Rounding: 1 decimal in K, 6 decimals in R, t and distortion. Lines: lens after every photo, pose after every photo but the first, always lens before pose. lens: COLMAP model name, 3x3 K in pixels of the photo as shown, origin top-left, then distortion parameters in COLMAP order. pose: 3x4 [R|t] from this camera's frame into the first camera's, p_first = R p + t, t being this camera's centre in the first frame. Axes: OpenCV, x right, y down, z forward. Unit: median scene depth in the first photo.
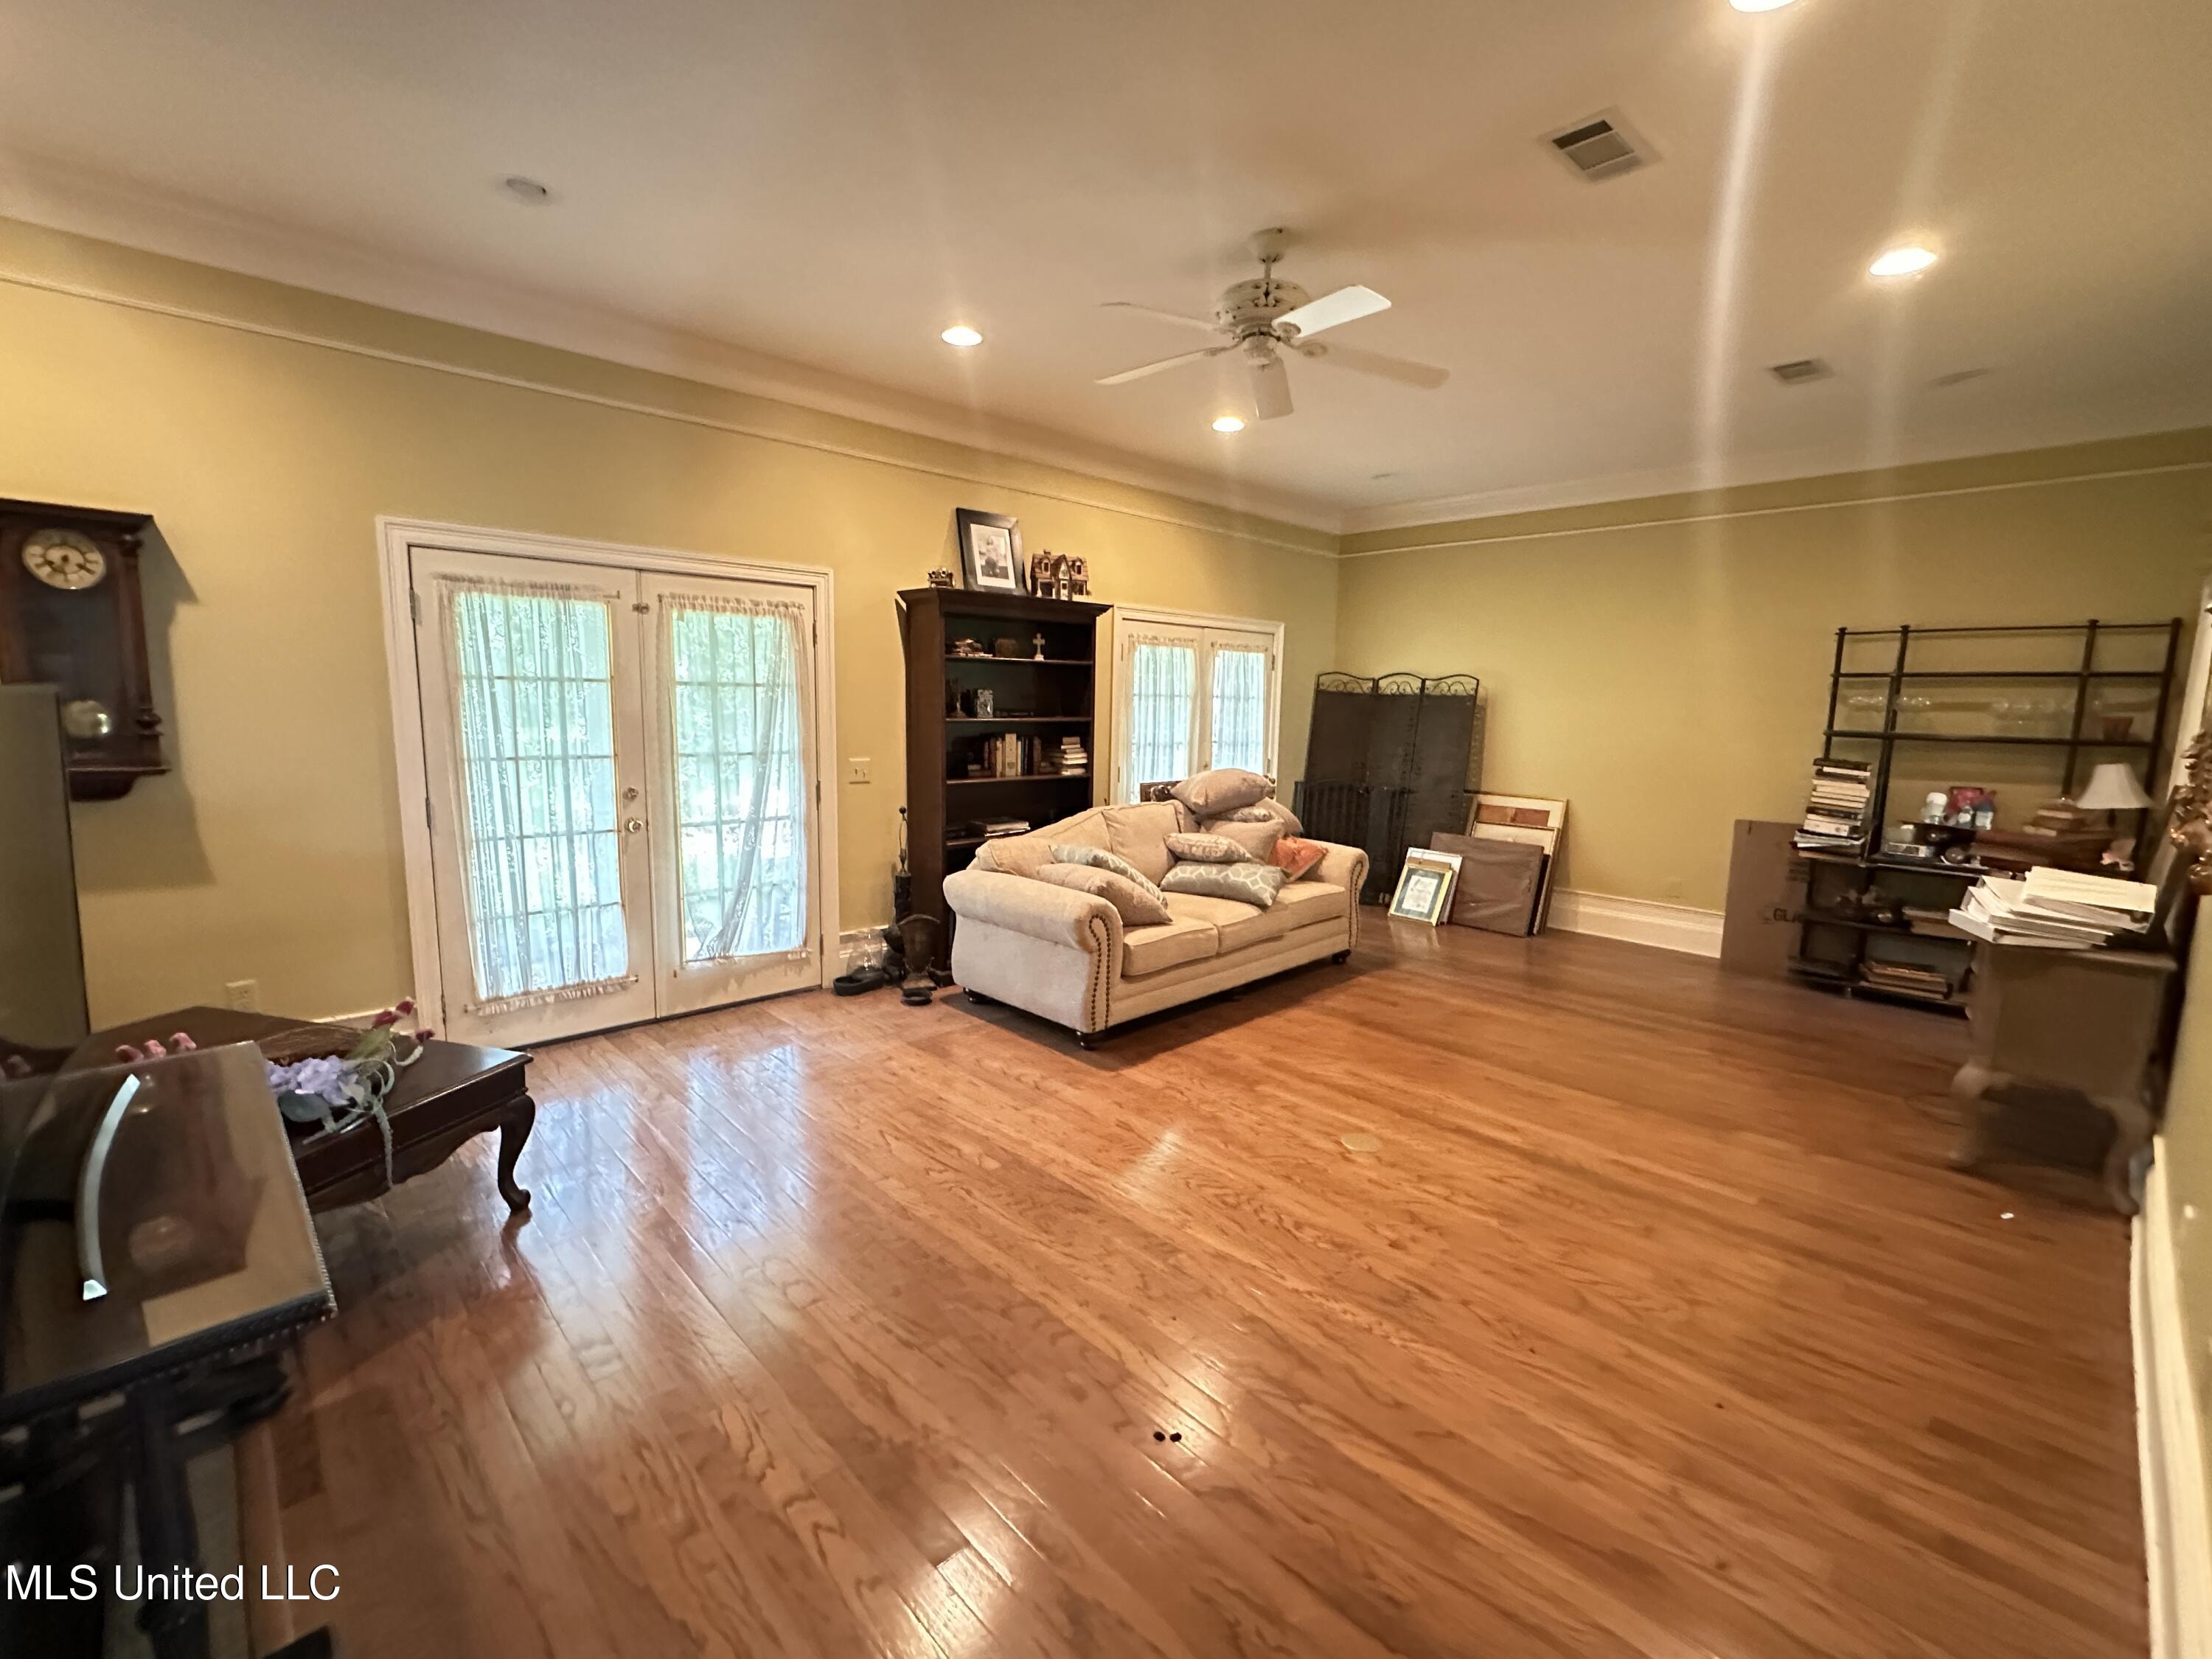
lens RADIAL K [[949.2, 0, 1106.0], [0, 949.2, 829.5], [0, 0, 1]] dist [0.000726, -0.000071]
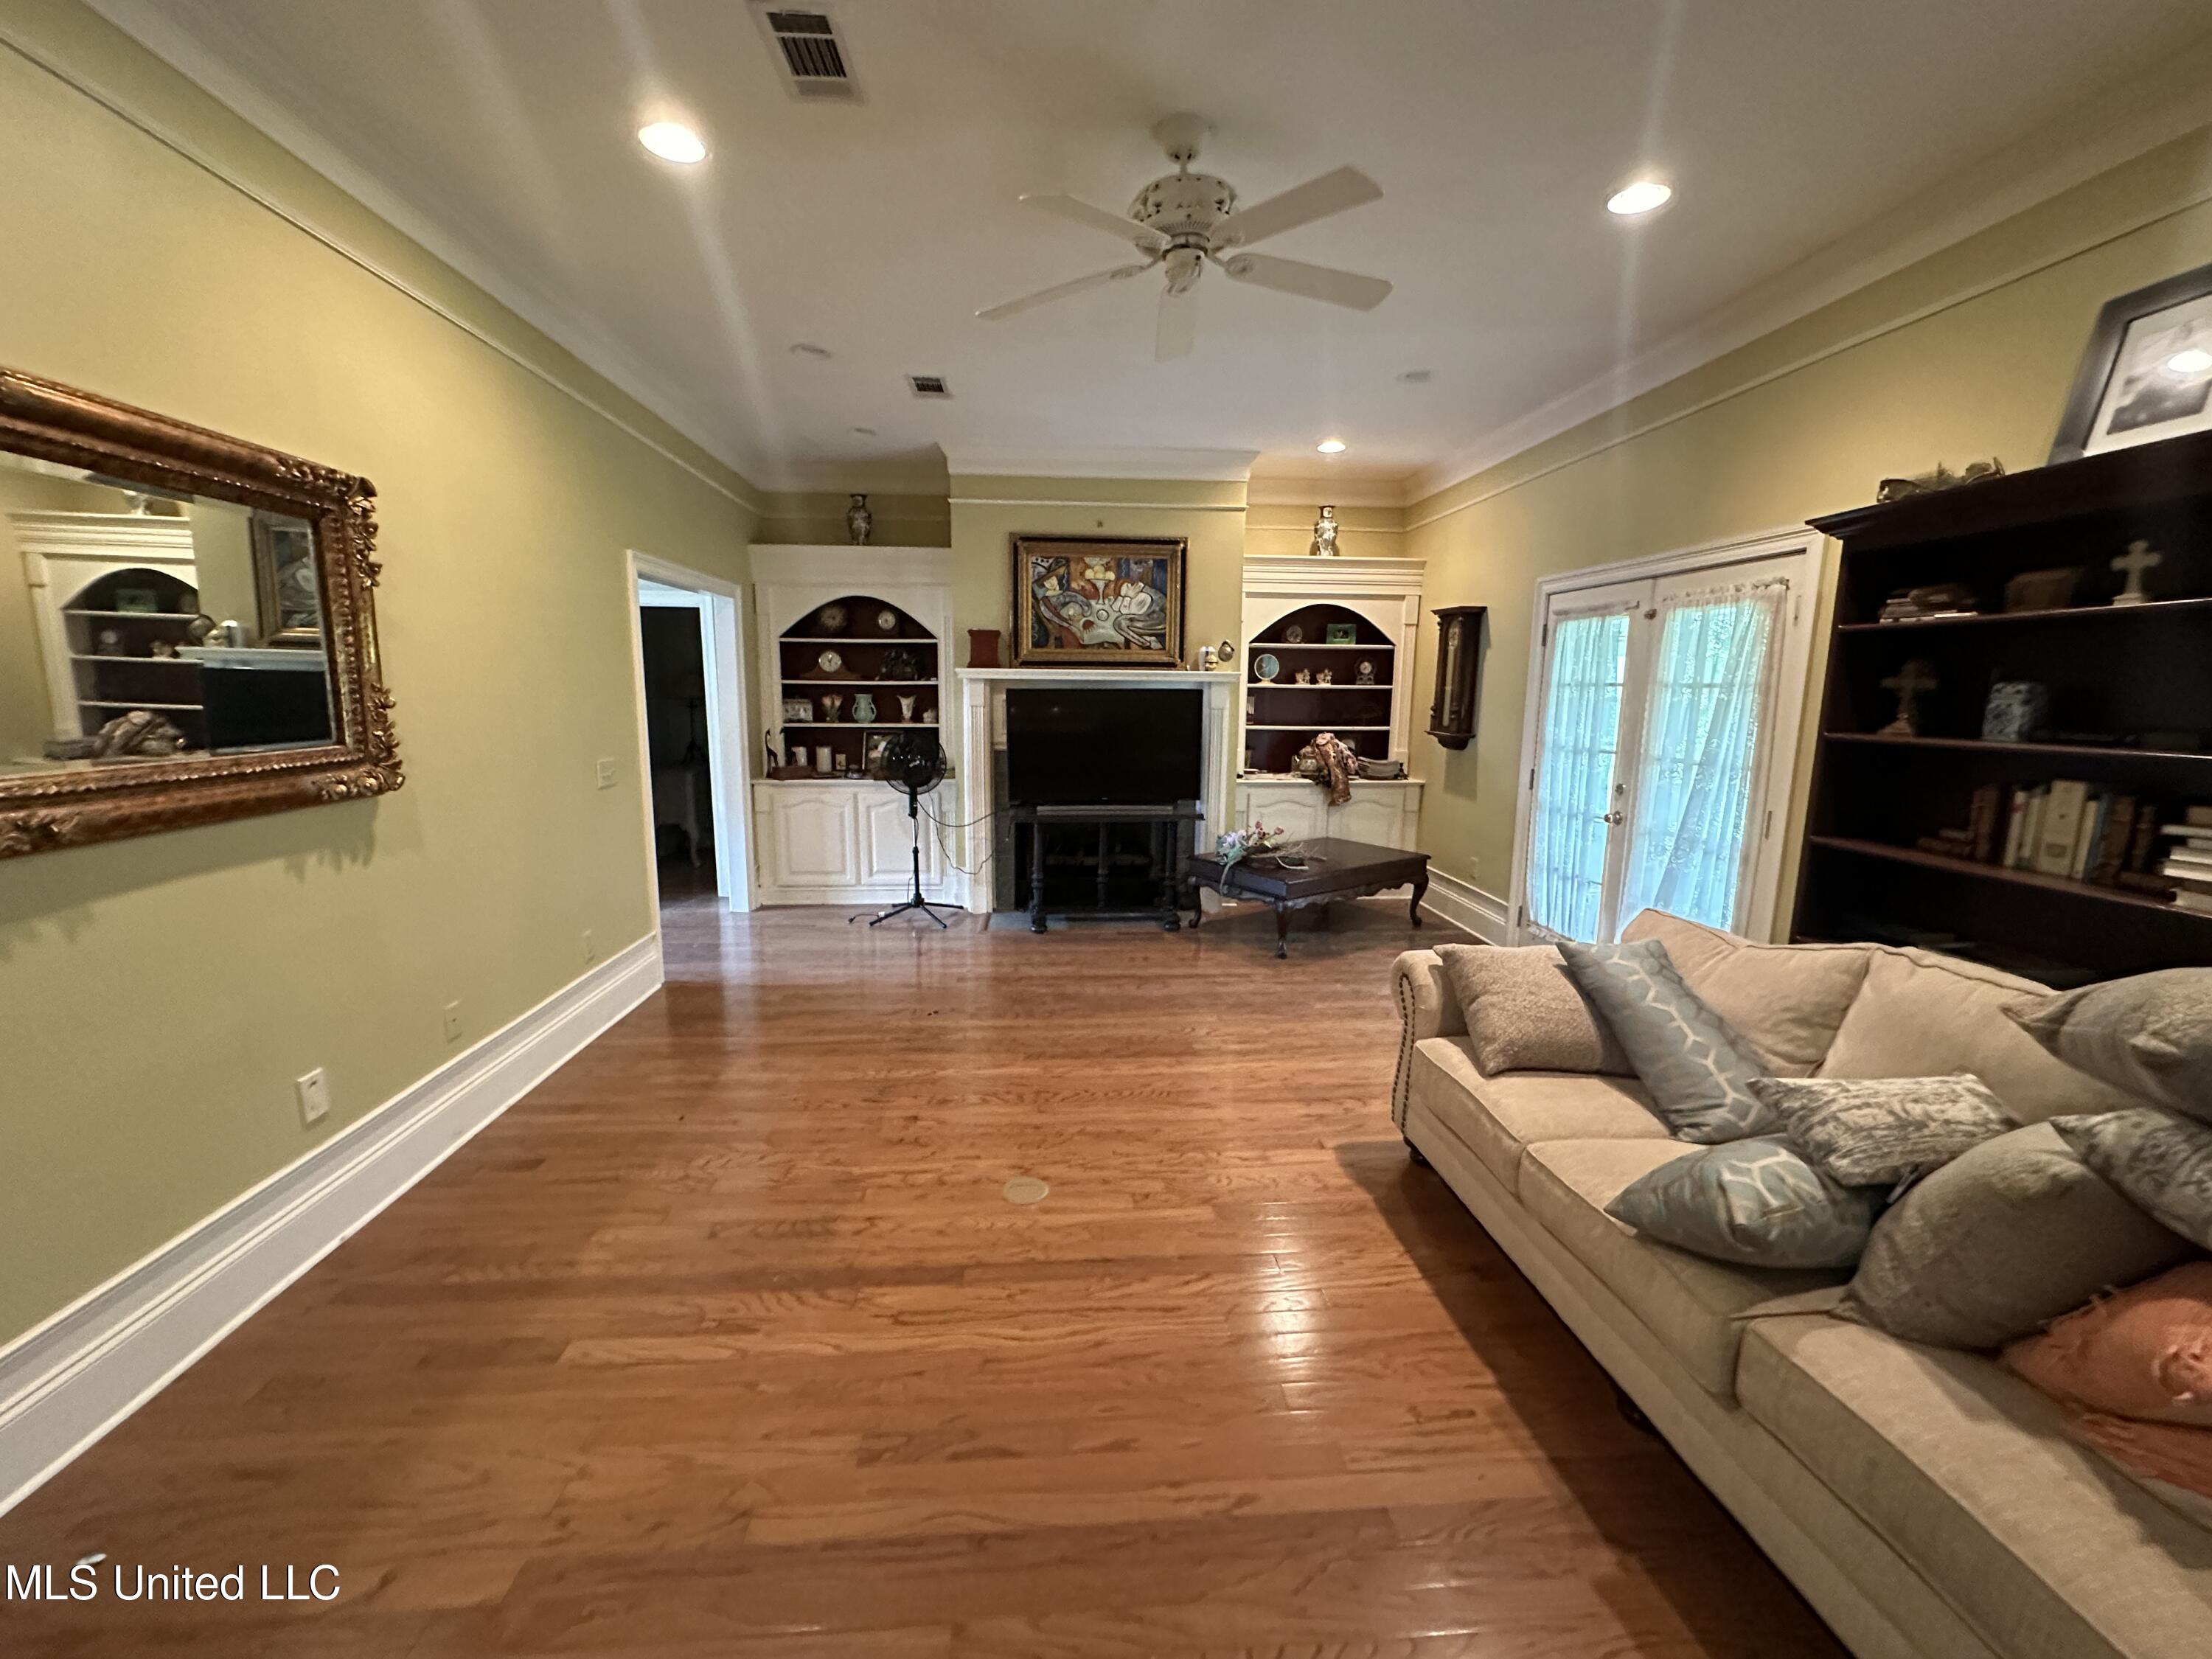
lens RADIAL K [[892.9, 0, 1106.0], [0, 892.9, 829.5], [0, 0, 1]] dist [0.001188, 0.000206]
pose [[-0.637173, 0.095865, -0.764736, 0.716013], [-0.129660, 0.964759, 0.228971, -0.163839], [0.759736, 0.245050, -0.602289, 1.286551]]
